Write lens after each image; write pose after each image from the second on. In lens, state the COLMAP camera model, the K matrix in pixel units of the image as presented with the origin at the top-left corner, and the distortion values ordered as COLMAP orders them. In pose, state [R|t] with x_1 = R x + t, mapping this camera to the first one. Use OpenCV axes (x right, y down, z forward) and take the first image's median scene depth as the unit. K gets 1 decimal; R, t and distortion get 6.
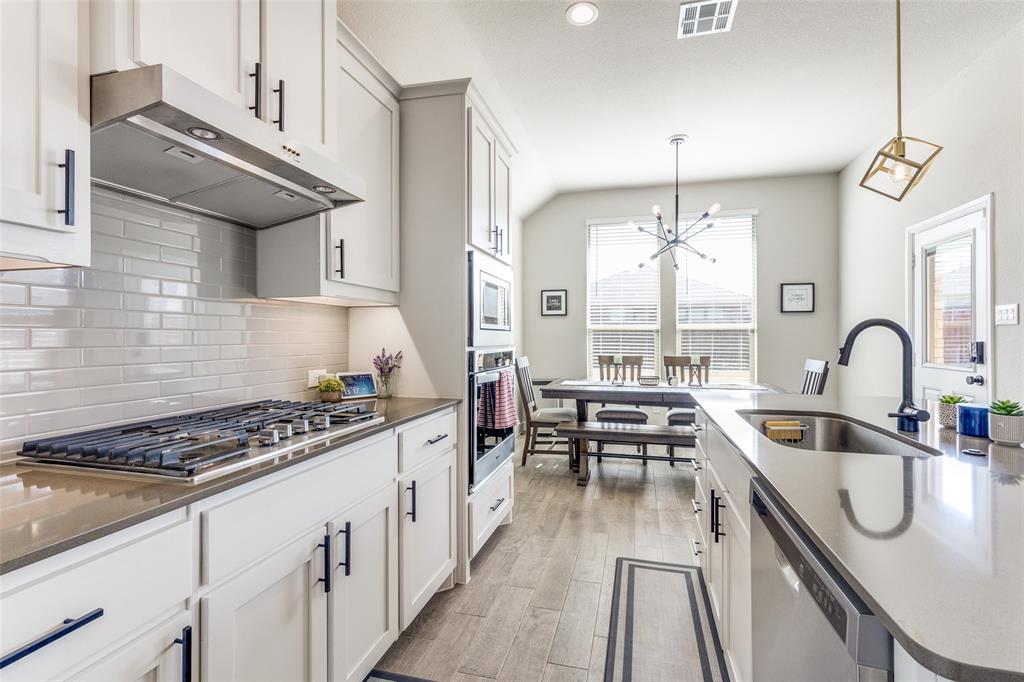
lens RADIAL K [[459.4, 0, 515.1], [0, 459.4, 341.3], [0, 0, 1]] dist [0.004217, -0.000389]
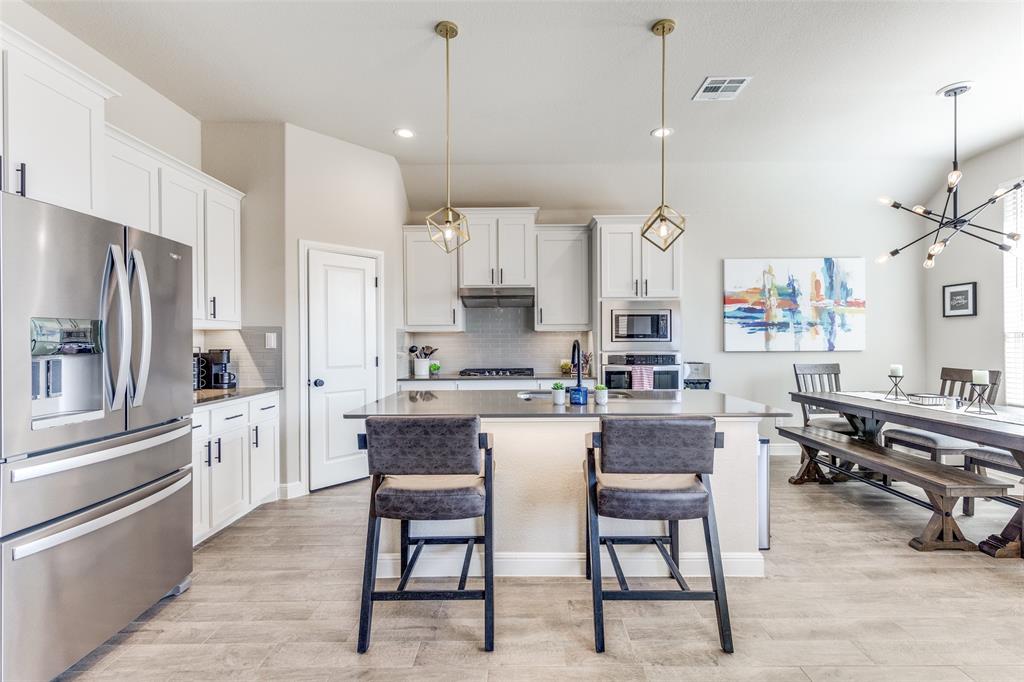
lens RADIAL K [[459.4, 0, 528.5], [0, 459.4, 339.3], [0, 0, 1]] dist [0.004217, -0.000389]
pose [[0.250901, -0.003426, -0.968007, 0.716581], [-0.003675, 0.999983, -0.004491, -0.011298], [0.968006, 0.004684, 0.250884, 0.094400]]
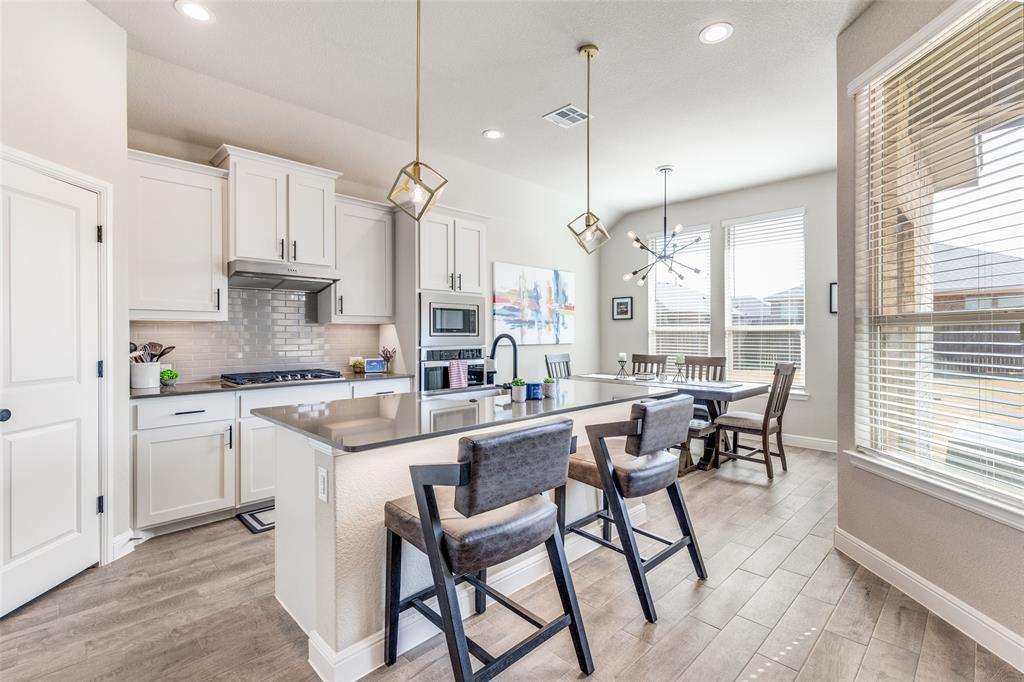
lens RADIAL K [[459.4, 0, 514.8], [0, 459.4, 337.5], [0, 0, 1]] dist [0.004217, -0.000389]
pose [[0.858112, 0.001041, -0.513461, 0.482919], [-0.002390, 0.999995, -0.001968, -0.007863], [0.513456, 0.002916, 0.858111, -0.146422]]
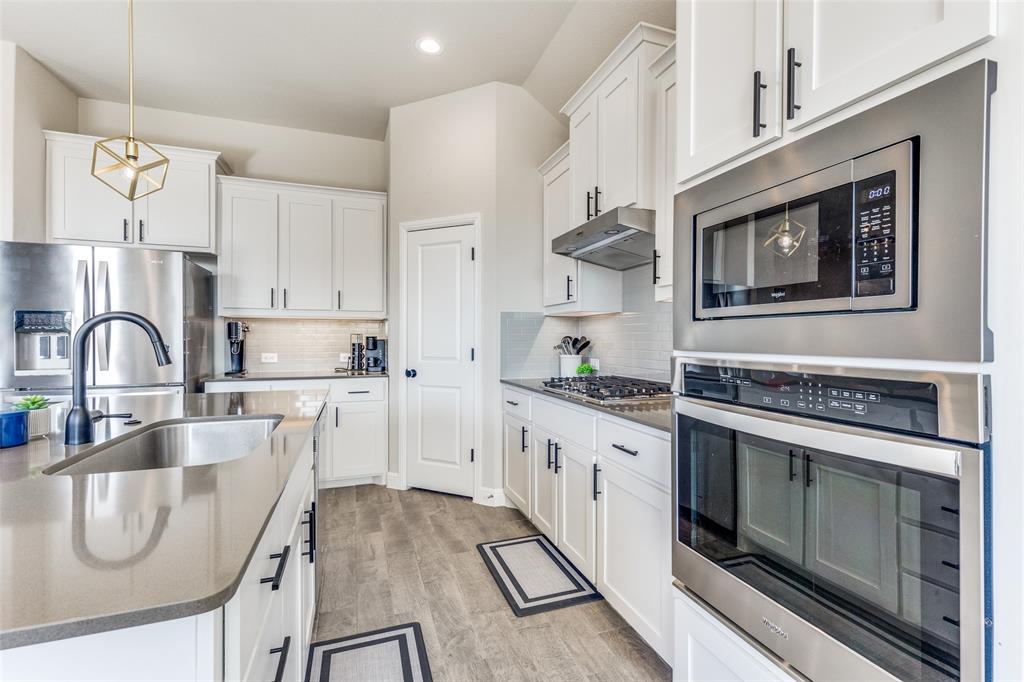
lens RADIAL K [[459.4, 0, 517.0], [0, 459.4, 338.9], [0, 0, 1]] dist [0.004217, -0.000389]
pose [[-0.828981, 0.004908, -0.559255, 0.181898], [-0.002160, 0.999926, 0.011977, -0.004356], [0.559273, 0.011137, -0.828909, 0.593115]]
